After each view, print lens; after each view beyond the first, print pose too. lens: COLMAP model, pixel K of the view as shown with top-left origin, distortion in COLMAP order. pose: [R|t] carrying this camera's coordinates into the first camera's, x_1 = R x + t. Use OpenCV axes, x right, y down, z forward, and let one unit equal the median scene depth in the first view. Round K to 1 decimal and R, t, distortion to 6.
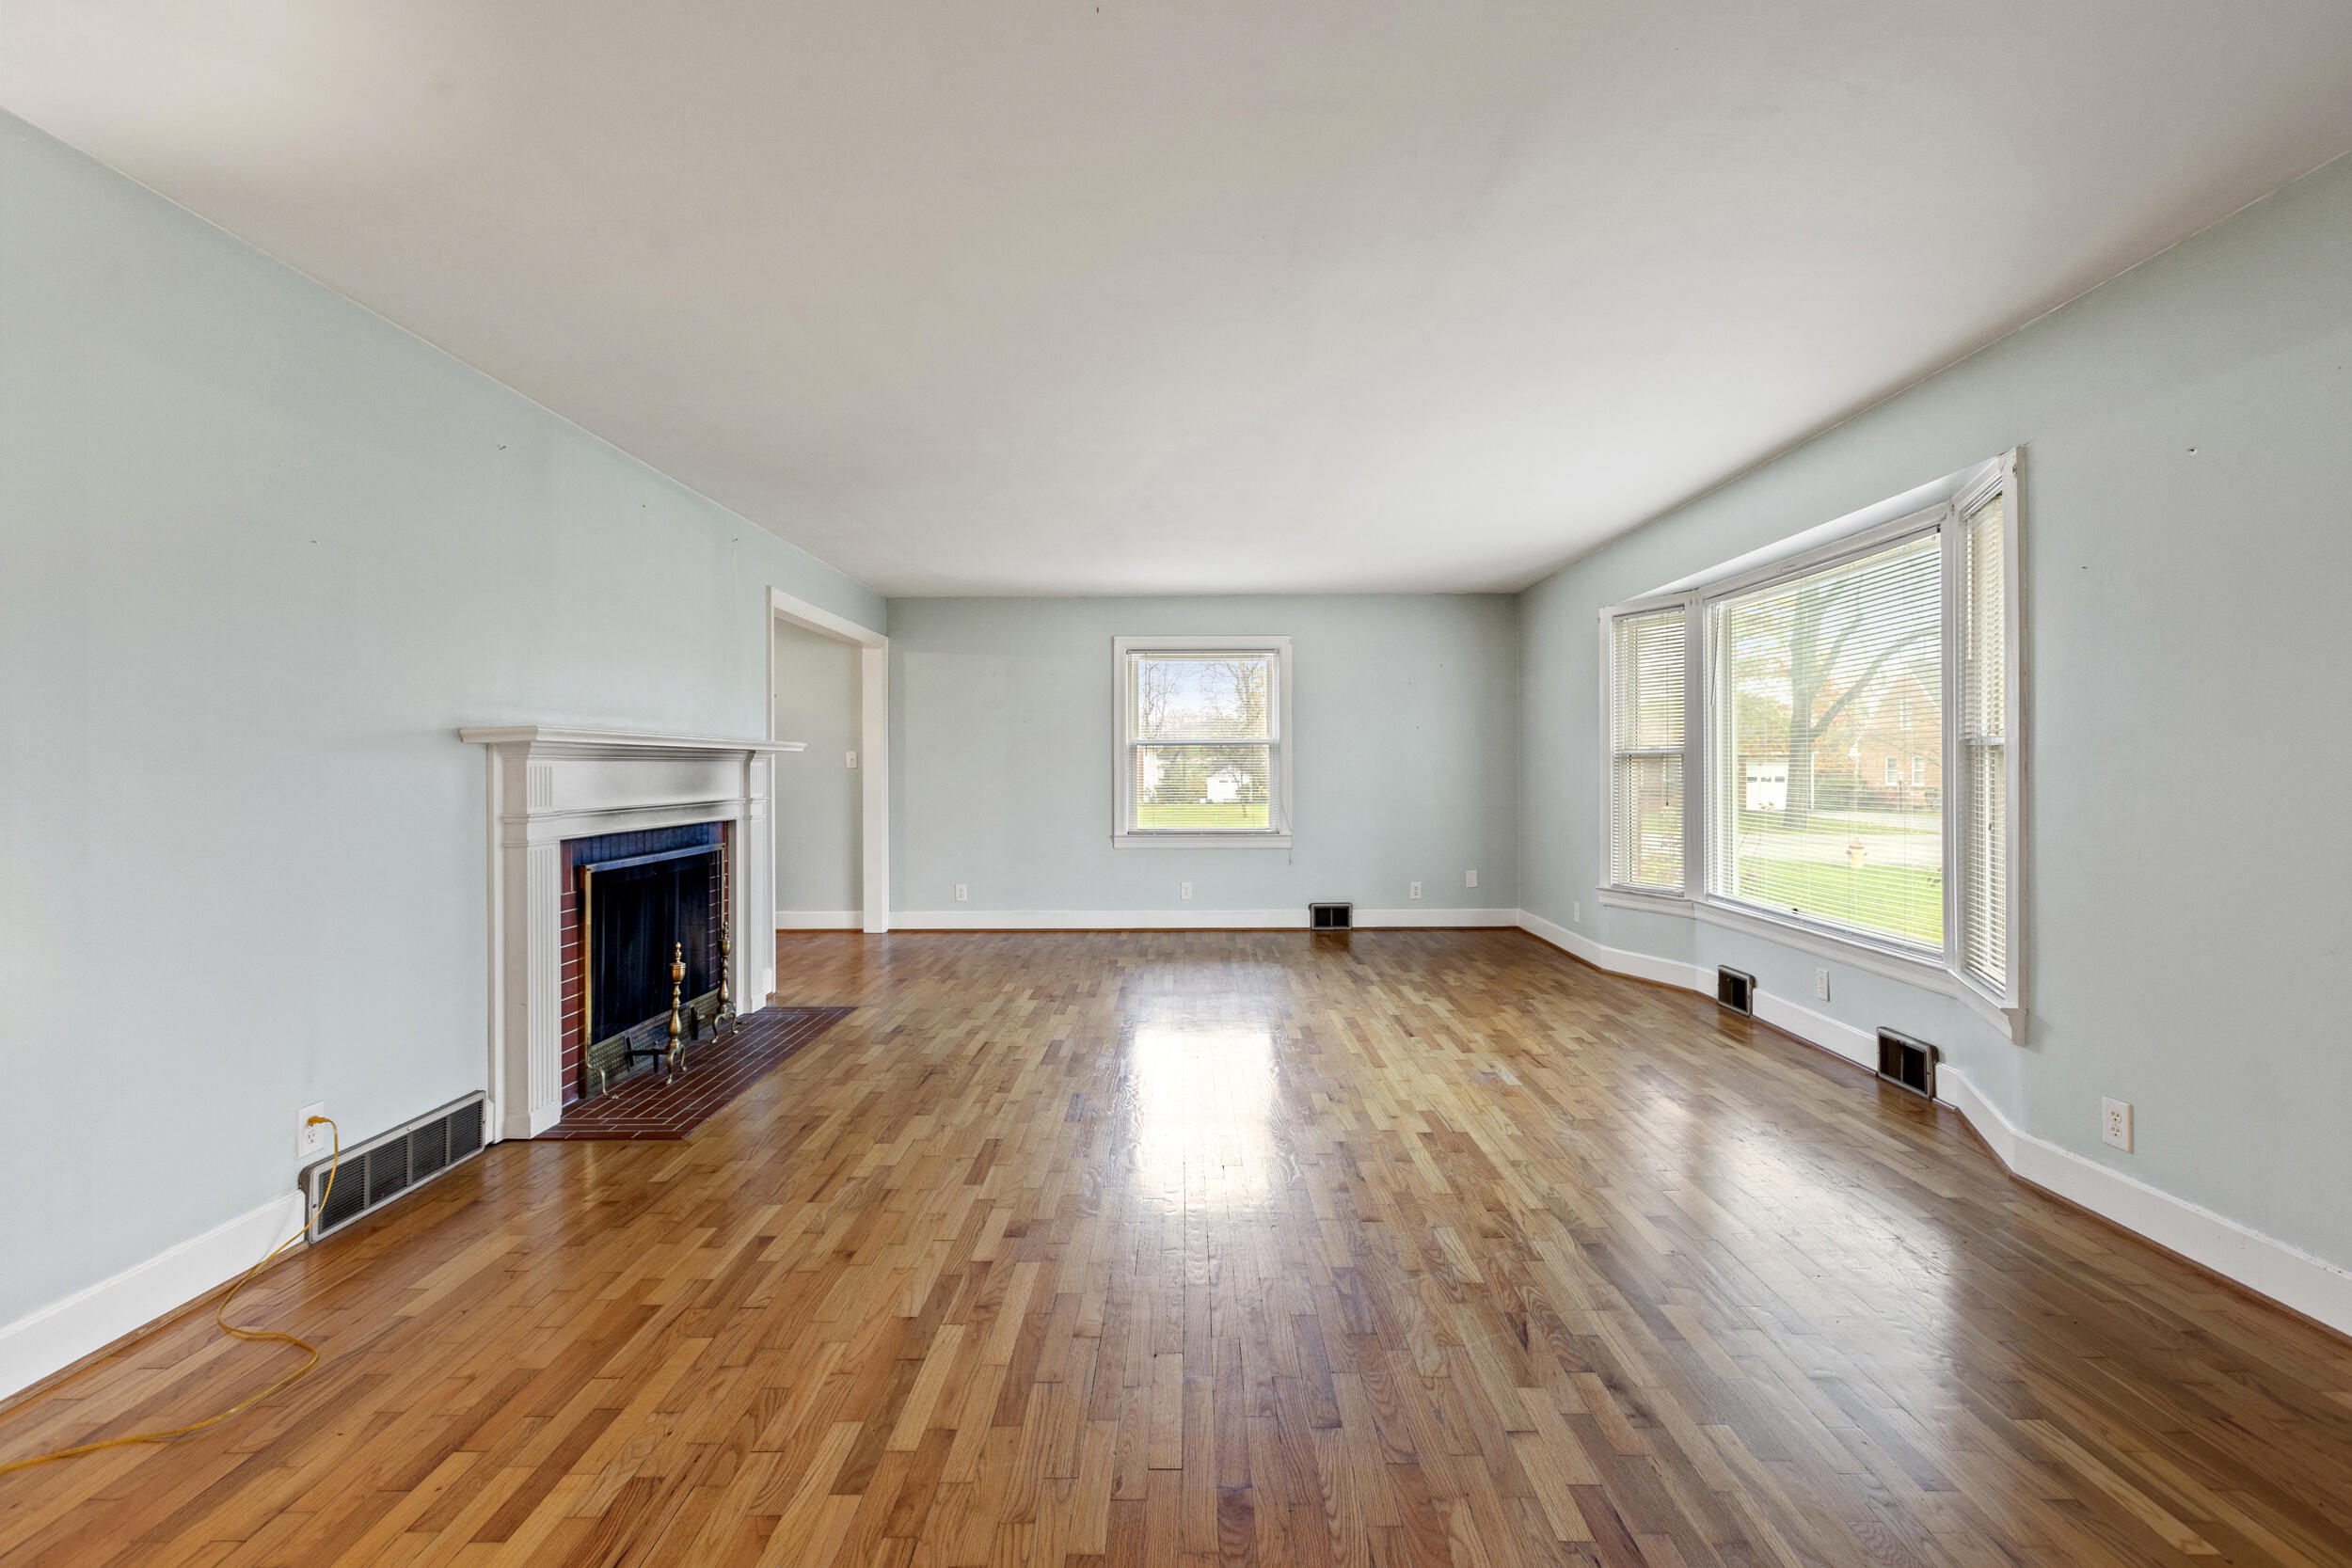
lens RADIAL K [[1063.6, 0, 1178.2], [0, 1063.6, 765.1], [0, 0, 1]] dist [-0.000953, 0.000352]
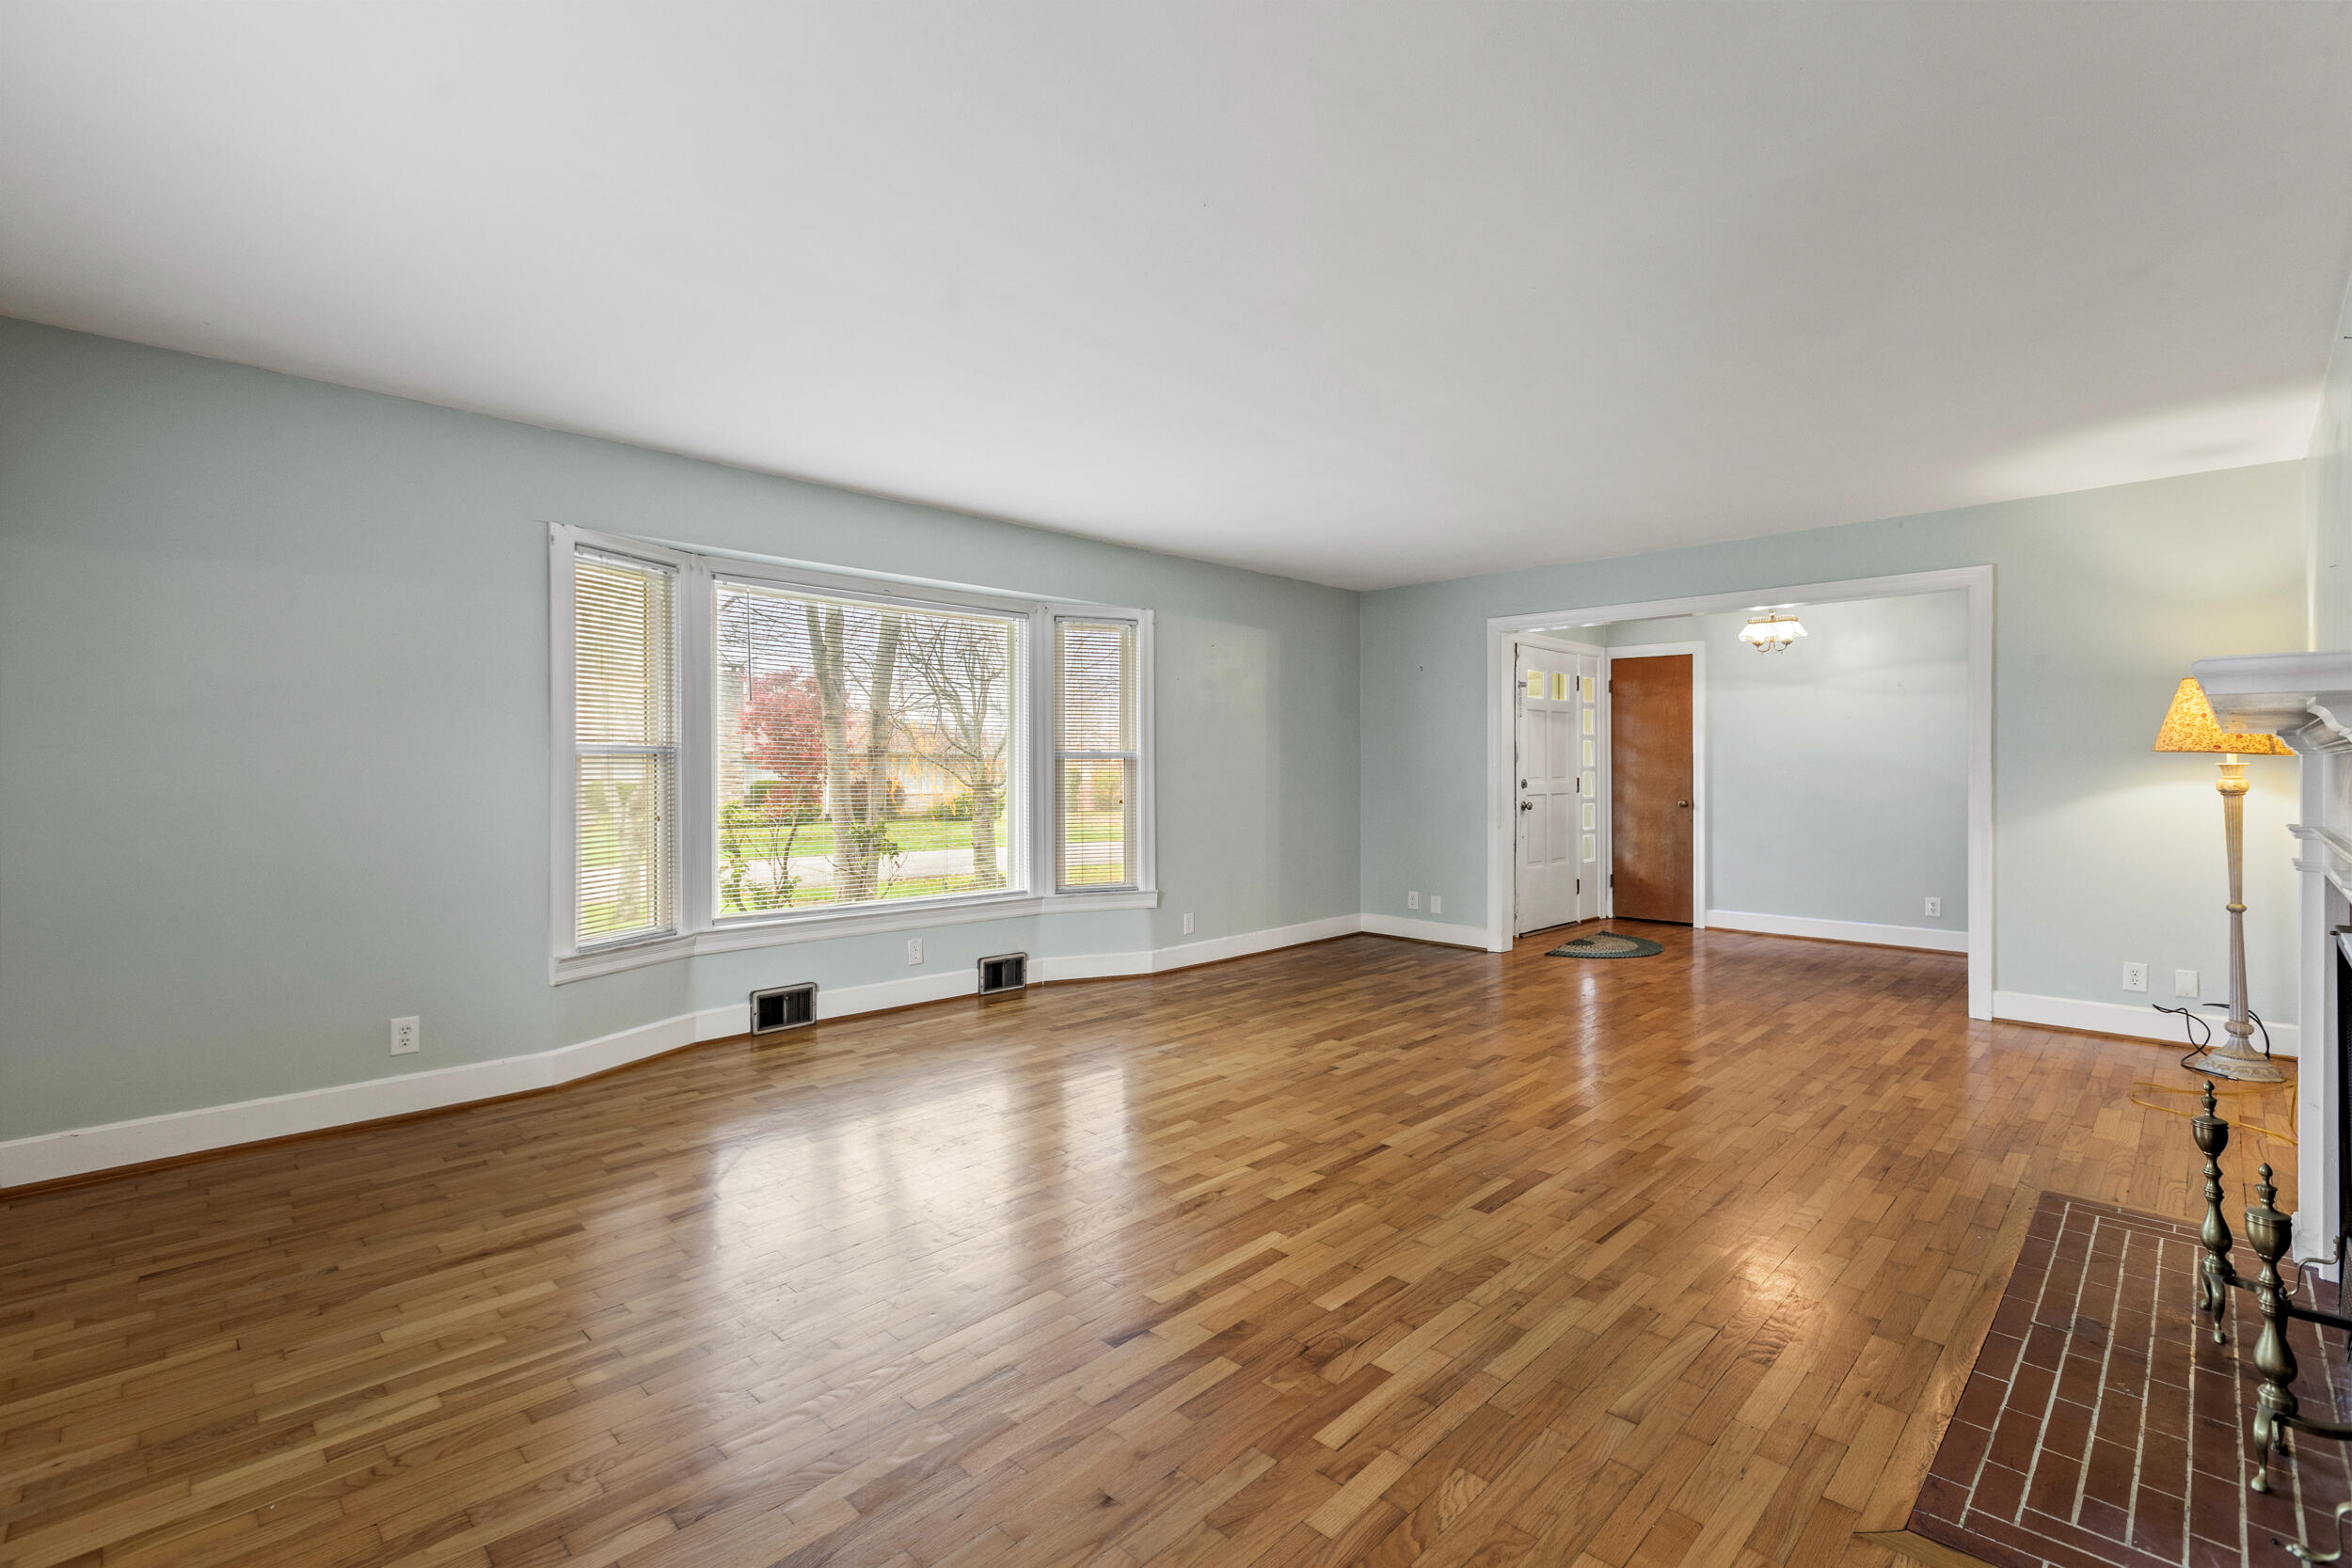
lens RADIAL K [[1063.6, 0, 1178.2], [0, 1063.6, 765.1], [0, 0, 1]] dist [-0.000953, 0.000352]
pose [[-0.714943, 0.003790, 0.699172, -0.535689], [0.001244, 0.999991, -0.004148, 0.001588], [-0.699181, -0.002095, -0.714941, 1.985718]]
